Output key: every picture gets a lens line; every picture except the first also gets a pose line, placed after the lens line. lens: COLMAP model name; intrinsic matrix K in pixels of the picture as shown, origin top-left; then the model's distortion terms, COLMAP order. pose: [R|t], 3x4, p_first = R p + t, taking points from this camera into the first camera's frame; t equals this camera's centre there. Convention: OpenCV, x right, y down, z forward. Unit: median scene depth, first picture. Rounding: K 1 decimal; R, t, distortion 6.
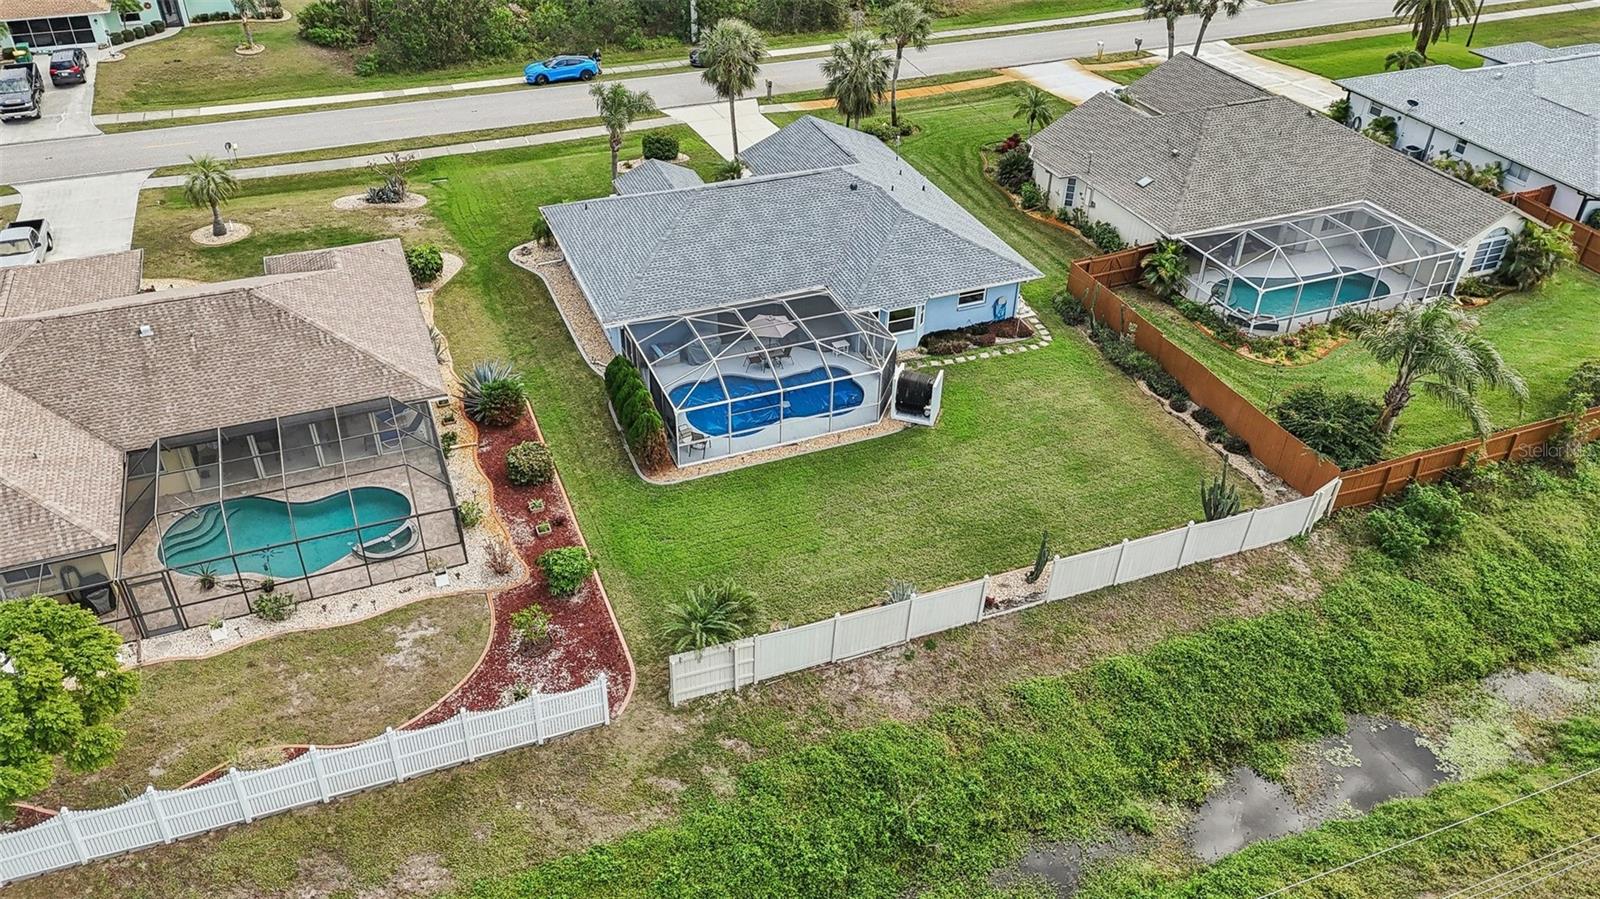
lens RADIAL K [[1137.5, 0, 785.0], [0, 1137.5, 459.4], [0, 0, 1]] dist [0.040722, -0.011159]
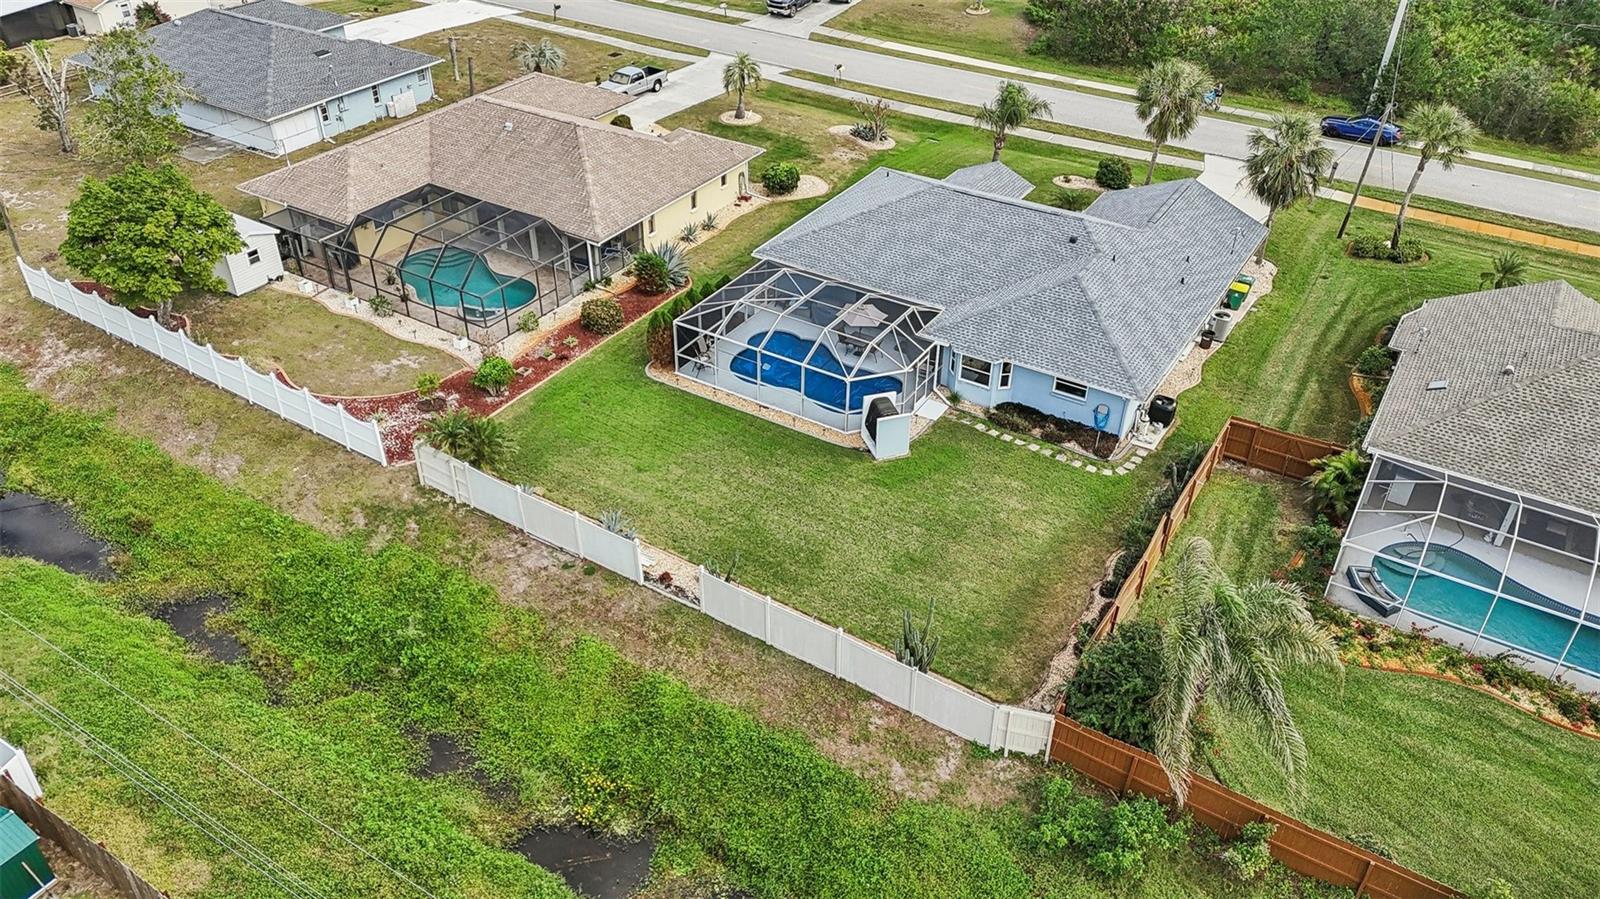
lens RADIAL K [[1137.5, 0, 785.0], [0, 1137.5, 459.4], [0, 0, 1]] dist [0.040722, -0.011159]
pose [[0.610452, 0.472355, -0.635790, 0.628678], [-0.482545, 0.858337, 0.174380, -0.145389], [0.628091, 0.200347, 0.751906, 0.212614]]
